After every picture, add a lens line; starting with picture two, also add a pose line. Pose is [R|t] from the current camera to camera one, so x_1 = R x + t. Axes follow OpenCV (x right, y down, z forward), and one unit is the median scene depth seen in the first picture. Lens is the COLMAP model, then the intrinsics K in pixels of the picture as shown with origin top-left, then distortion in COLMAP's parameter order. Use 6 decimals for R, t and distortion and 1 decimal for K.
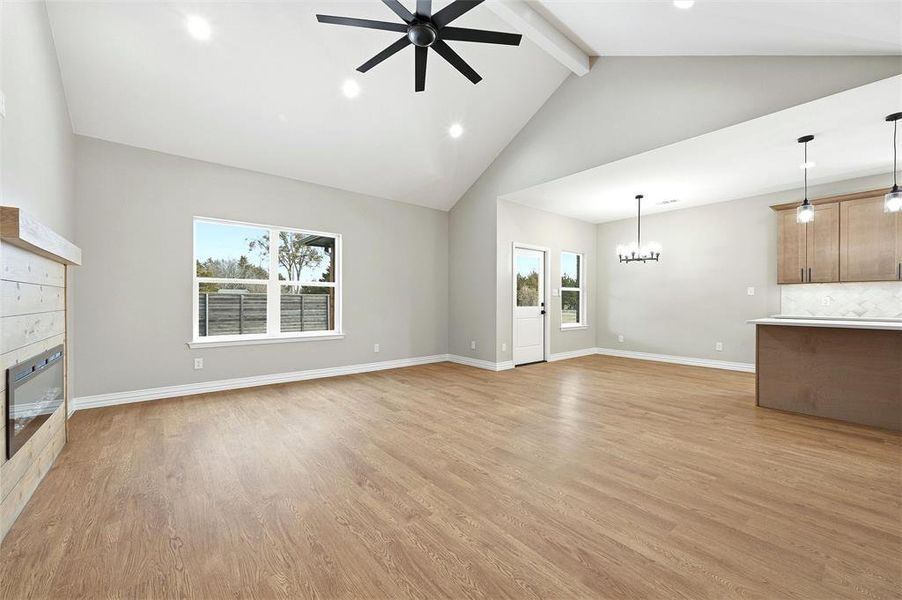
lens RADIAL K [[356.1, 0, 452.2], [0, 356.1, 302.0], [0, 0, 1]] dist [-0.000714, -0.000081]
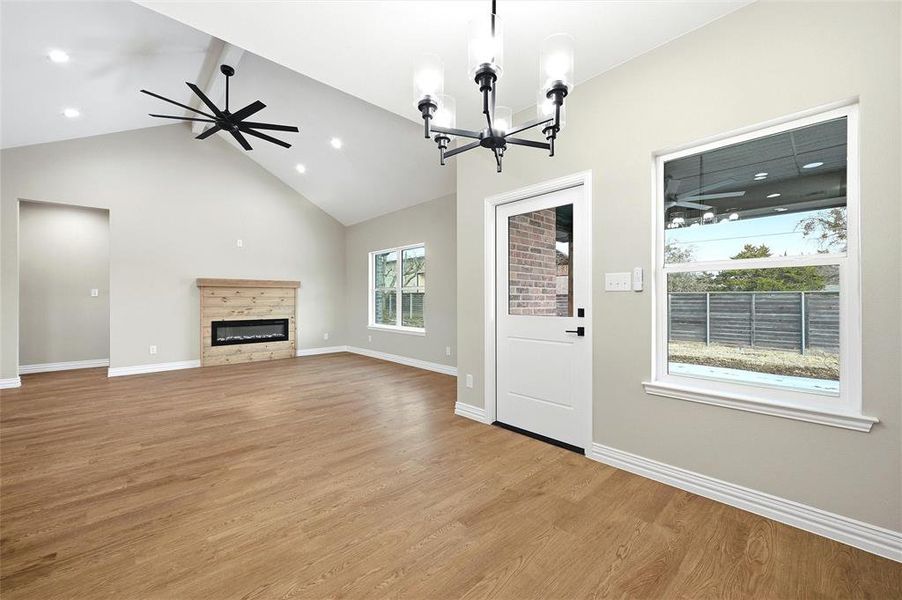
lens RADIAL K [[356.1, 0, 452.2], [0, 356.1, 302.0], [0, 0, 1]] dist [-0.000714, -0.000081]
pose [[0.071370, 0.004337, -0.997440, 1.427417], [-0.001346, 0.999990, 0.004251, -0.015465], [0.997449, 0.001039, 0.071375, 1.784424]]
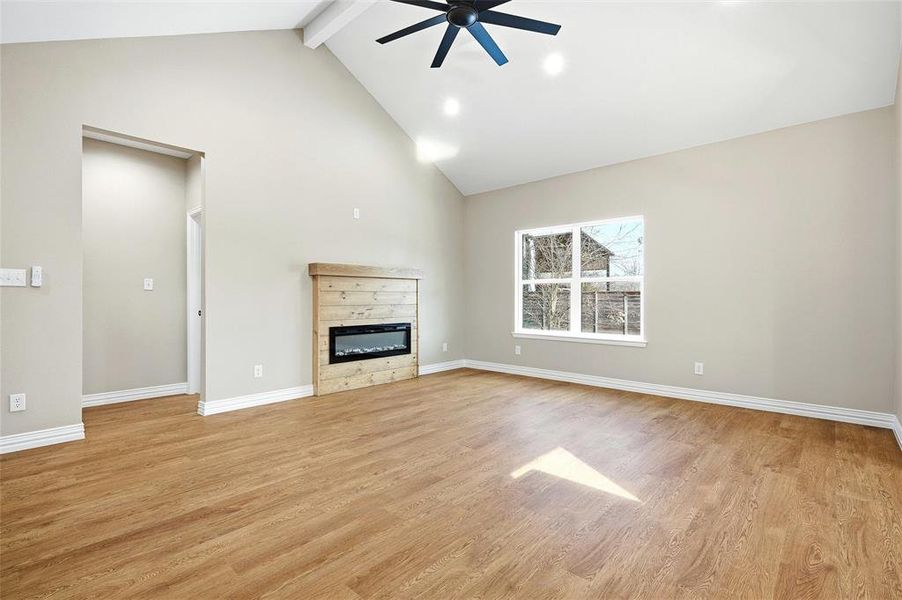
lens RADIAL K [[419.9, 0, 451.0], [0, 419.9, 300.0], [0, 0, 1]] dist [-0.000277, -0.000090]
pose [[0.143043, -0.000107, -0.989717, 0.970655], [-0.001478, 0.999999, -0.000322, 0.000381], [0.989715, 0.001508, 0.143042, 0.790848]]
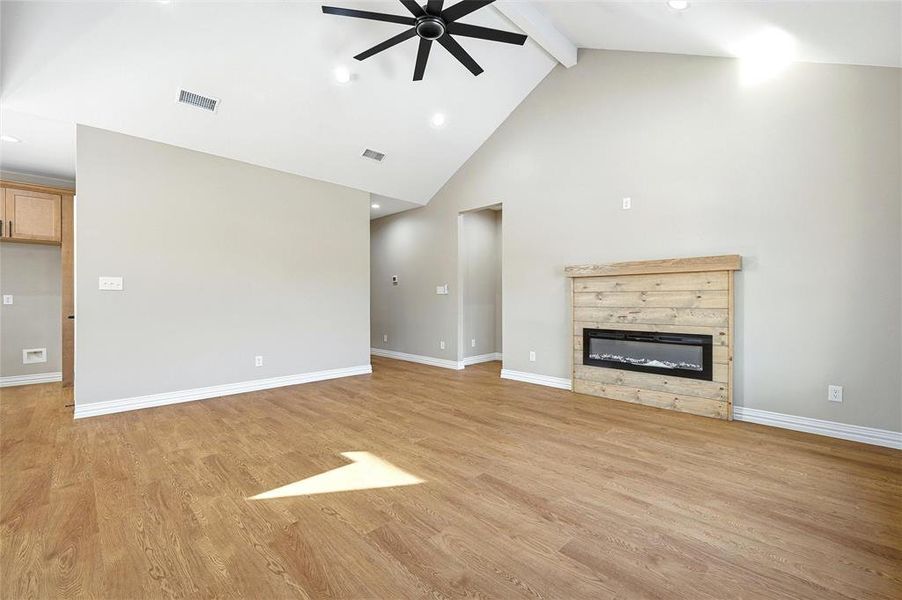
lens RADIAL K [[379.5, 0, 450.8], [0, 379.5, 296.5], [0, 0, 1]] dist [0.001068, 0.000208]
pose [[-0.995538, -0.003734, -0.094288, -0.042186], [-0.003194, 0.999978, -0.005882, -0.007452], [0.094308, -0.005554, -0.995528, 1.987391]]
